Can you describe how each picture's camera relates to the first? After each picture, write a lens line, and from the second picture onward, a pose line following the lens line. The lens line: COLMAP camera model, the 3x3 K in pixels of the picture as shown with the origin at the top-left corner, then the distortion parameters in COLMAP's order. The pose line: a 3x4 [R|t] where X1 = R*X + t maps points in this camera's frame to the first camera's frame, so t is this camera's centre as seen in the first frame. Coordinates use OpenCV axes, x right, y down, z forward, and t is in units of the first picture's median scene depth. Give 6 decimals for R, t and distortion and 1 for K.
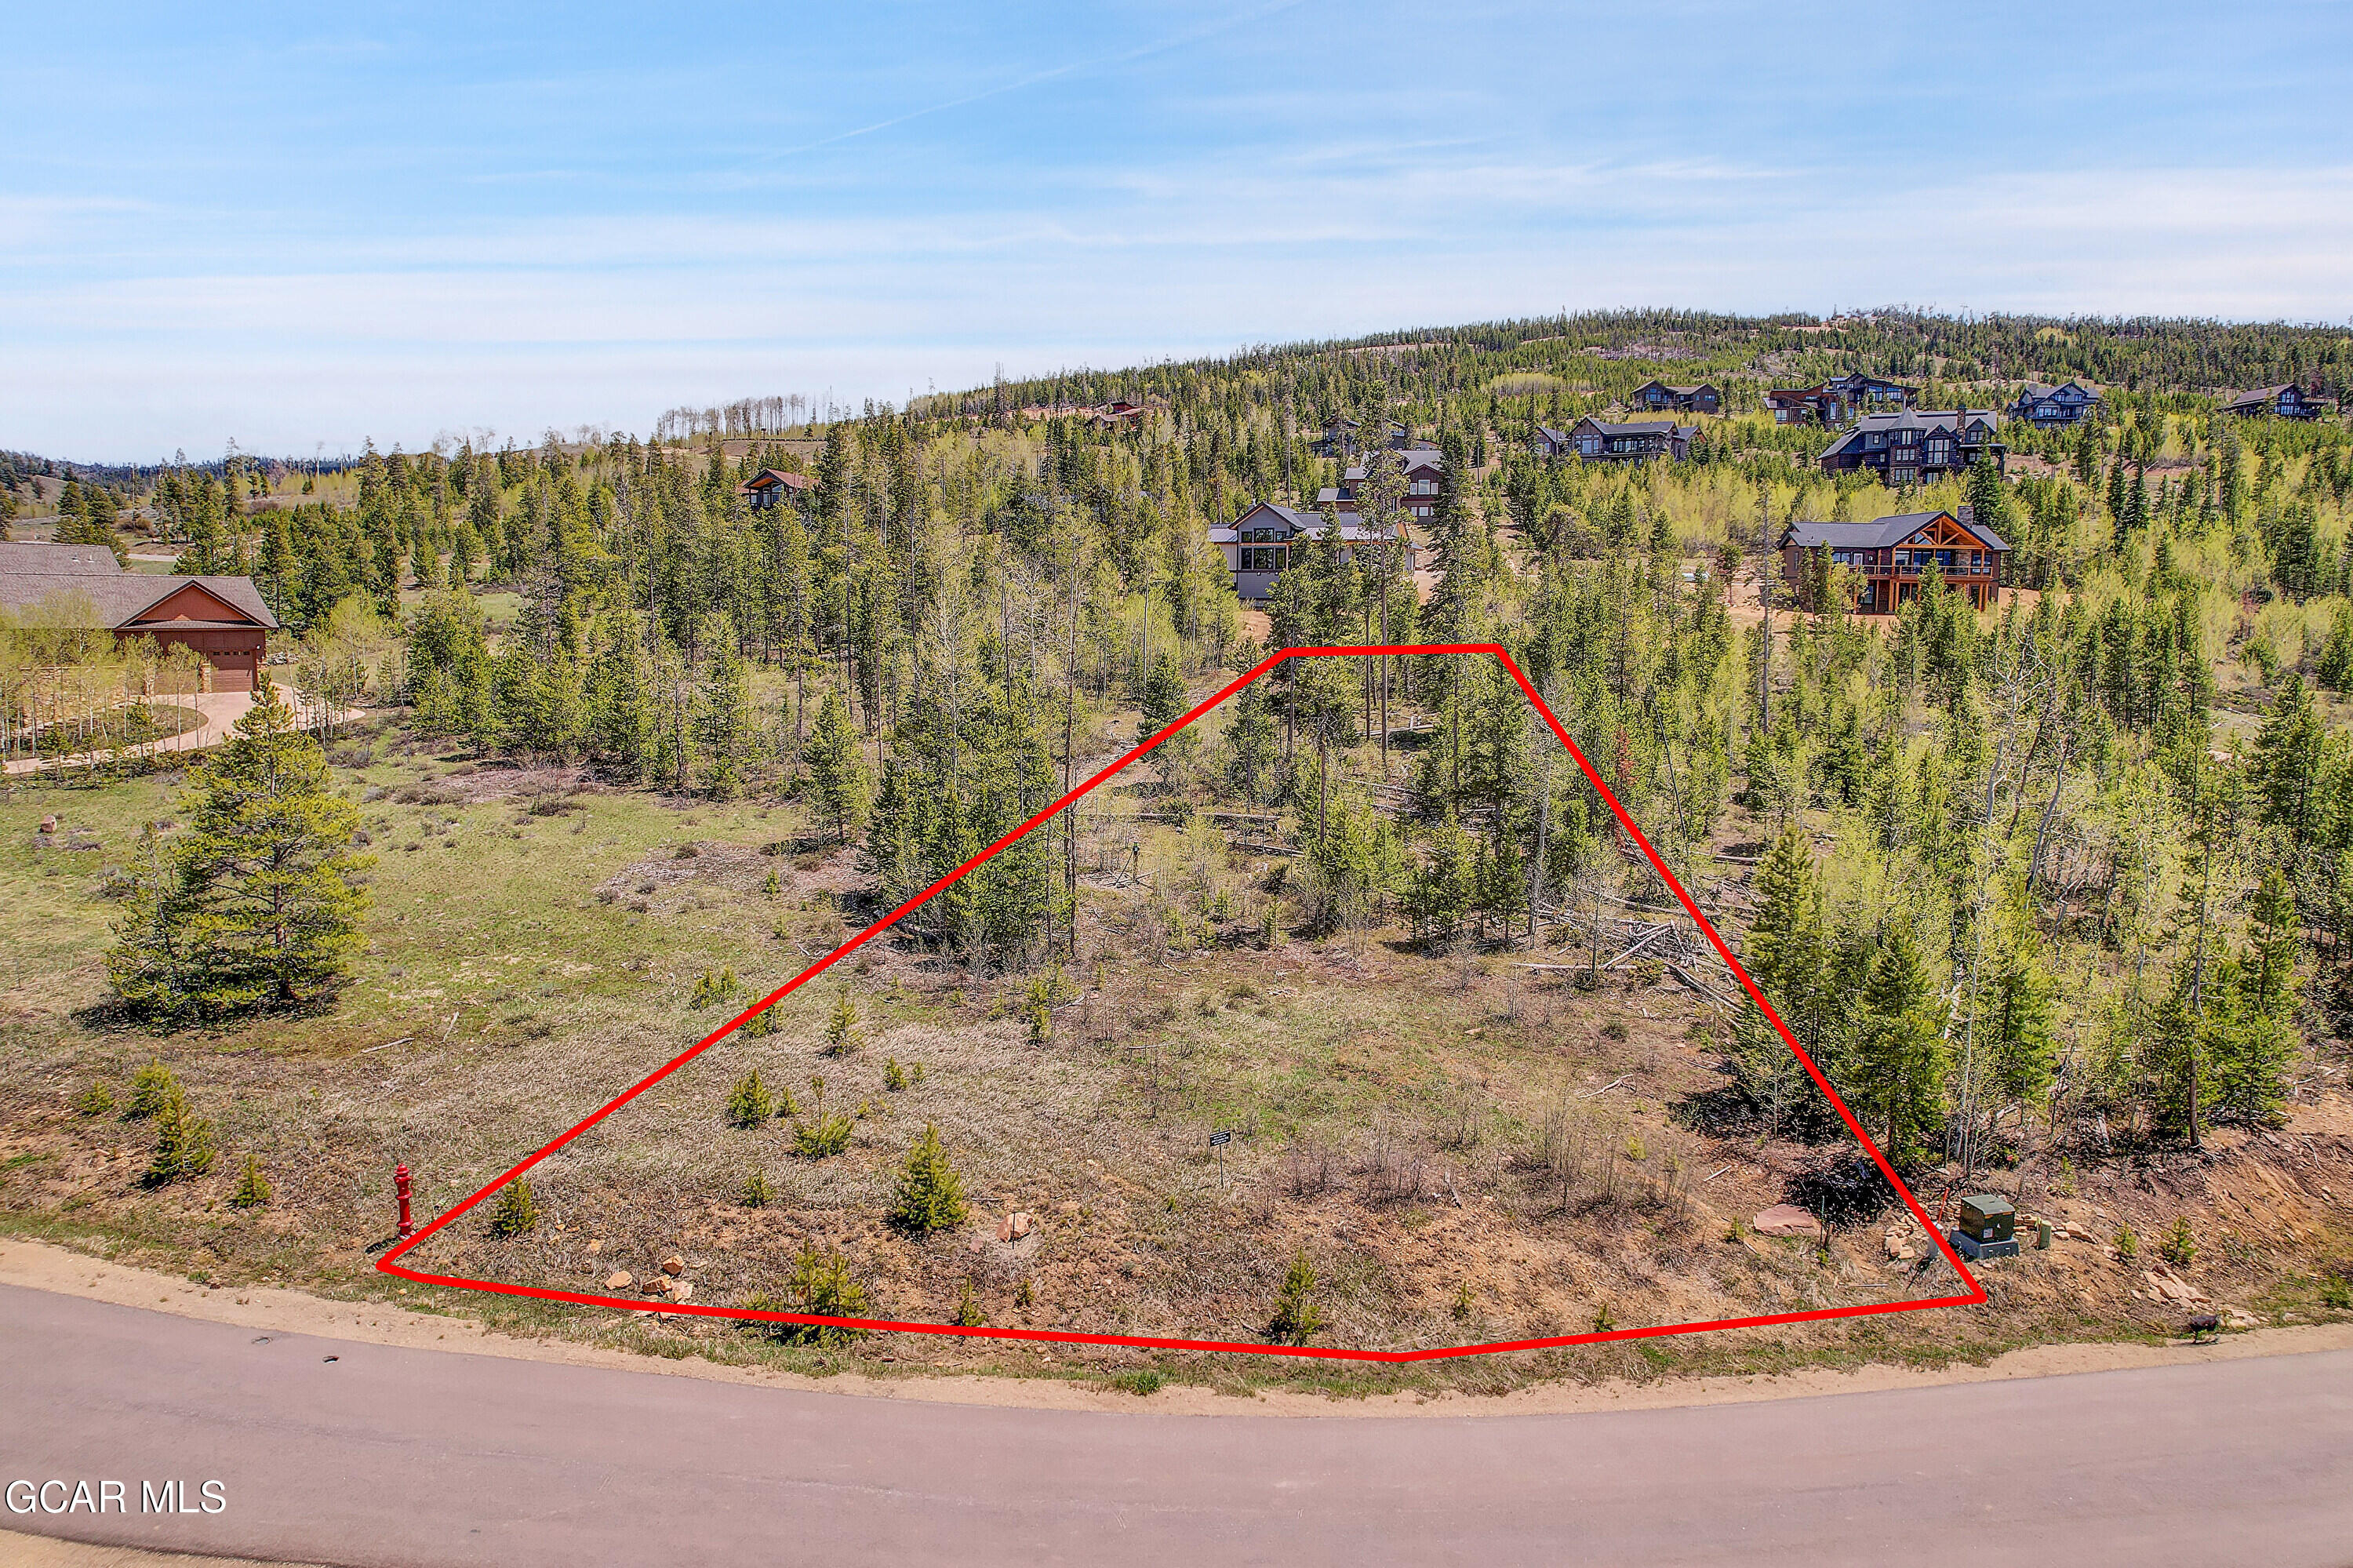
lens RADIAL K [[1497.0, 0, 1176.5], [0, 1497.0, 784.0], [0, 0, 1]] dist [-0.080549, 0.071512]
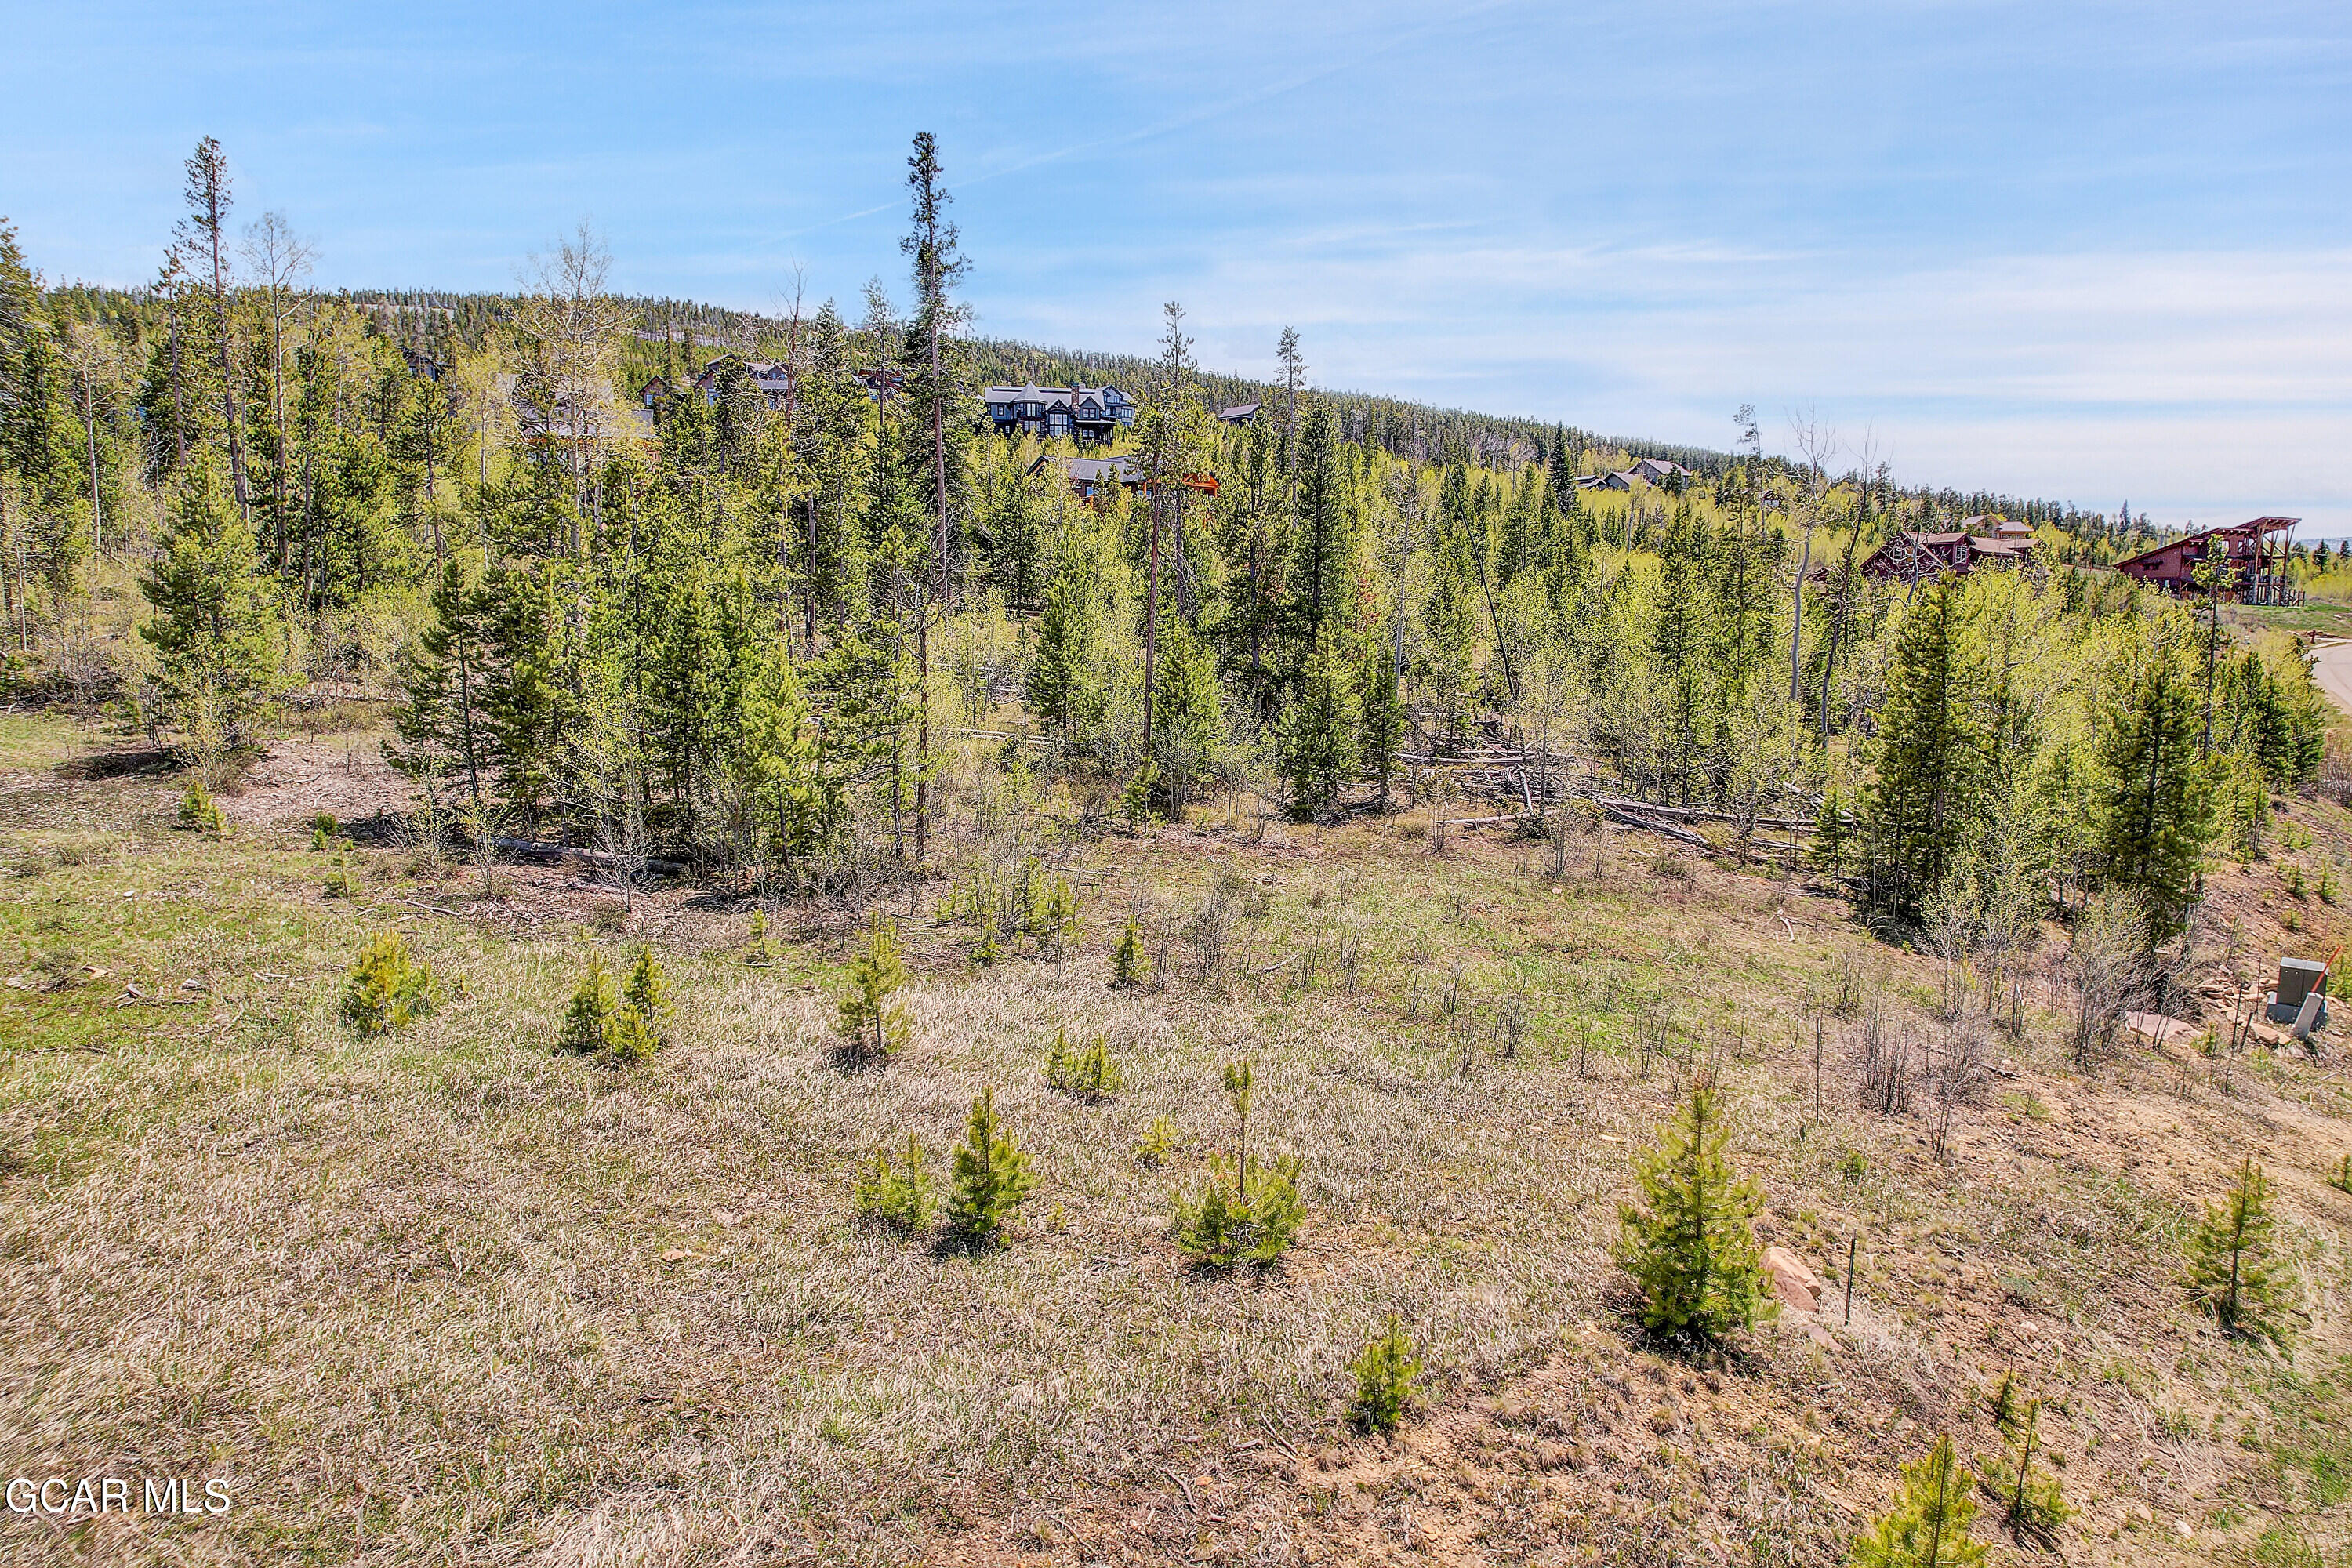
lens RADIAL K [[1496.3, 0, 1176.0], [0, 1496.3, 784.0], [0, 0, 1]] dist [-0.080549, 0.071512]
pose [[0.795881, -0.066578, 0.601782, -0.073863], [0.069991, 0.997389, 0.017781, 0.017142], [-0.601394, 0.027968, 0.798463, 0.104852]]
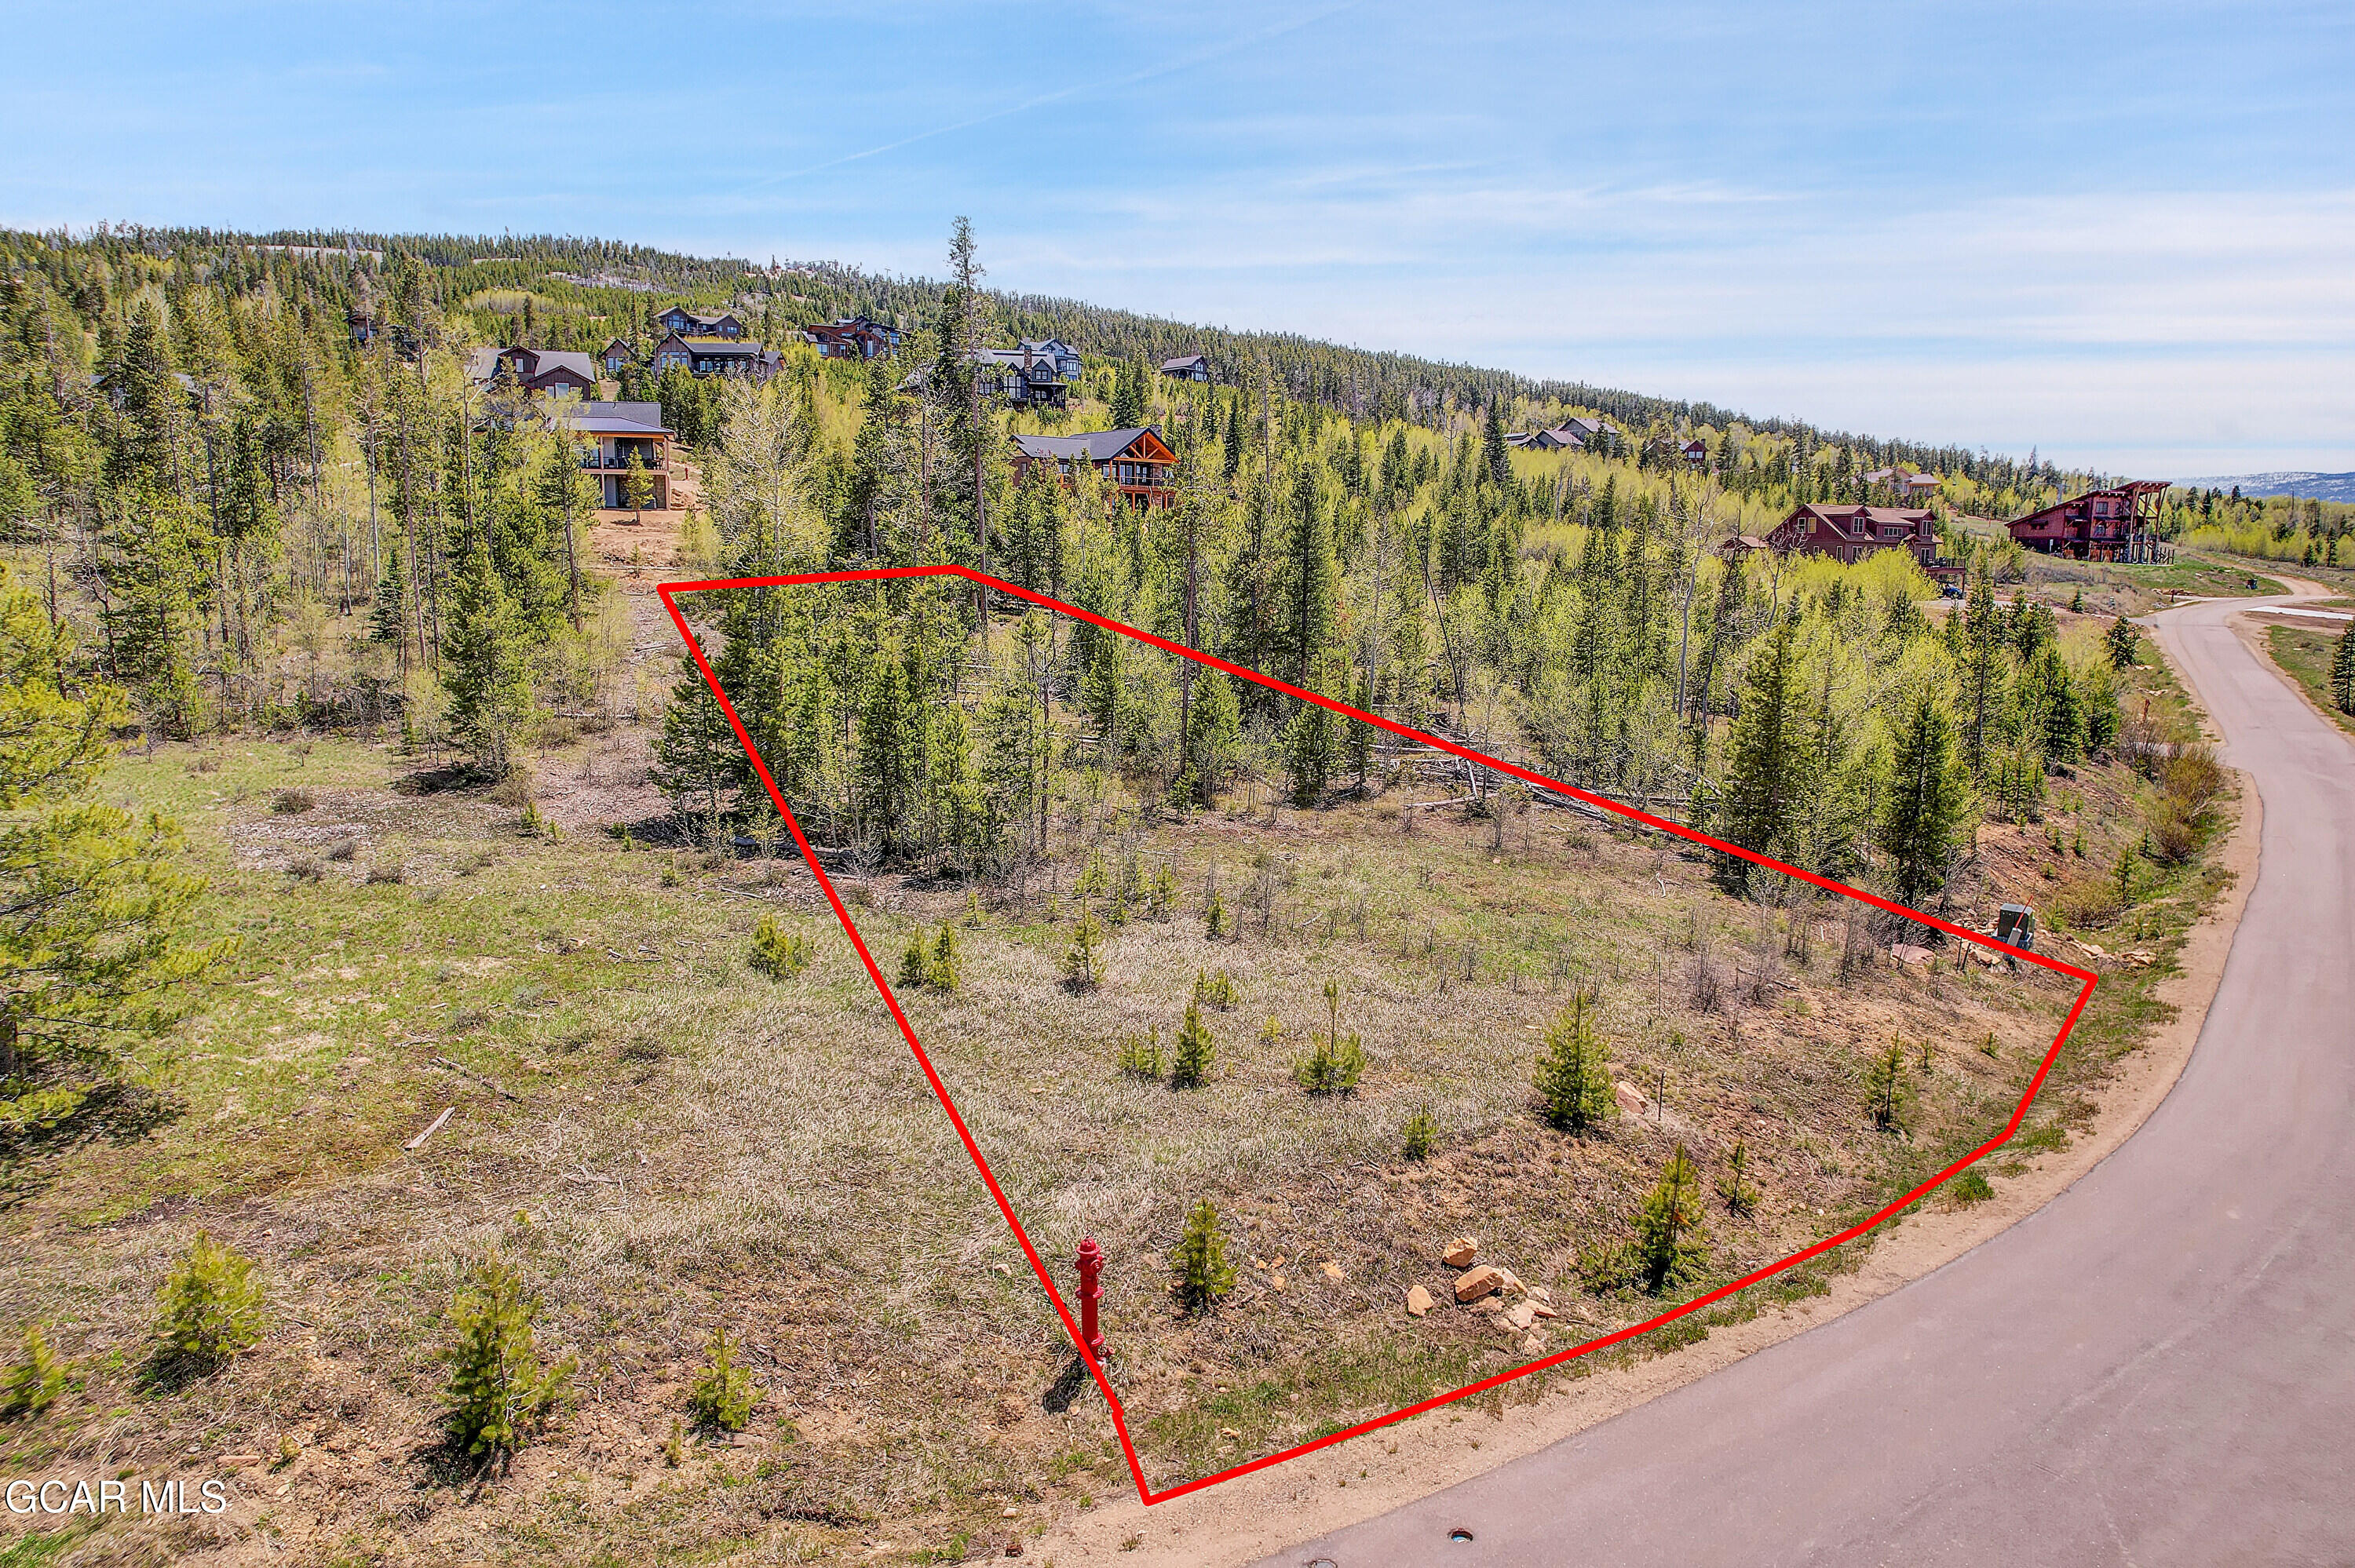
lens RADIAL K [[1498.0, 0, 1177.5], [0, 1498.0, 784.0], [0, 0, 1]] dist [-0.080549, 0.071512]
pose [[0.767609, -0.099630, 0.633127, -0.114393], [0.077880, 0.995023, 0.062157, 0.007022], [-0.636169, 0.001596, 0.771548, 0.072894]]
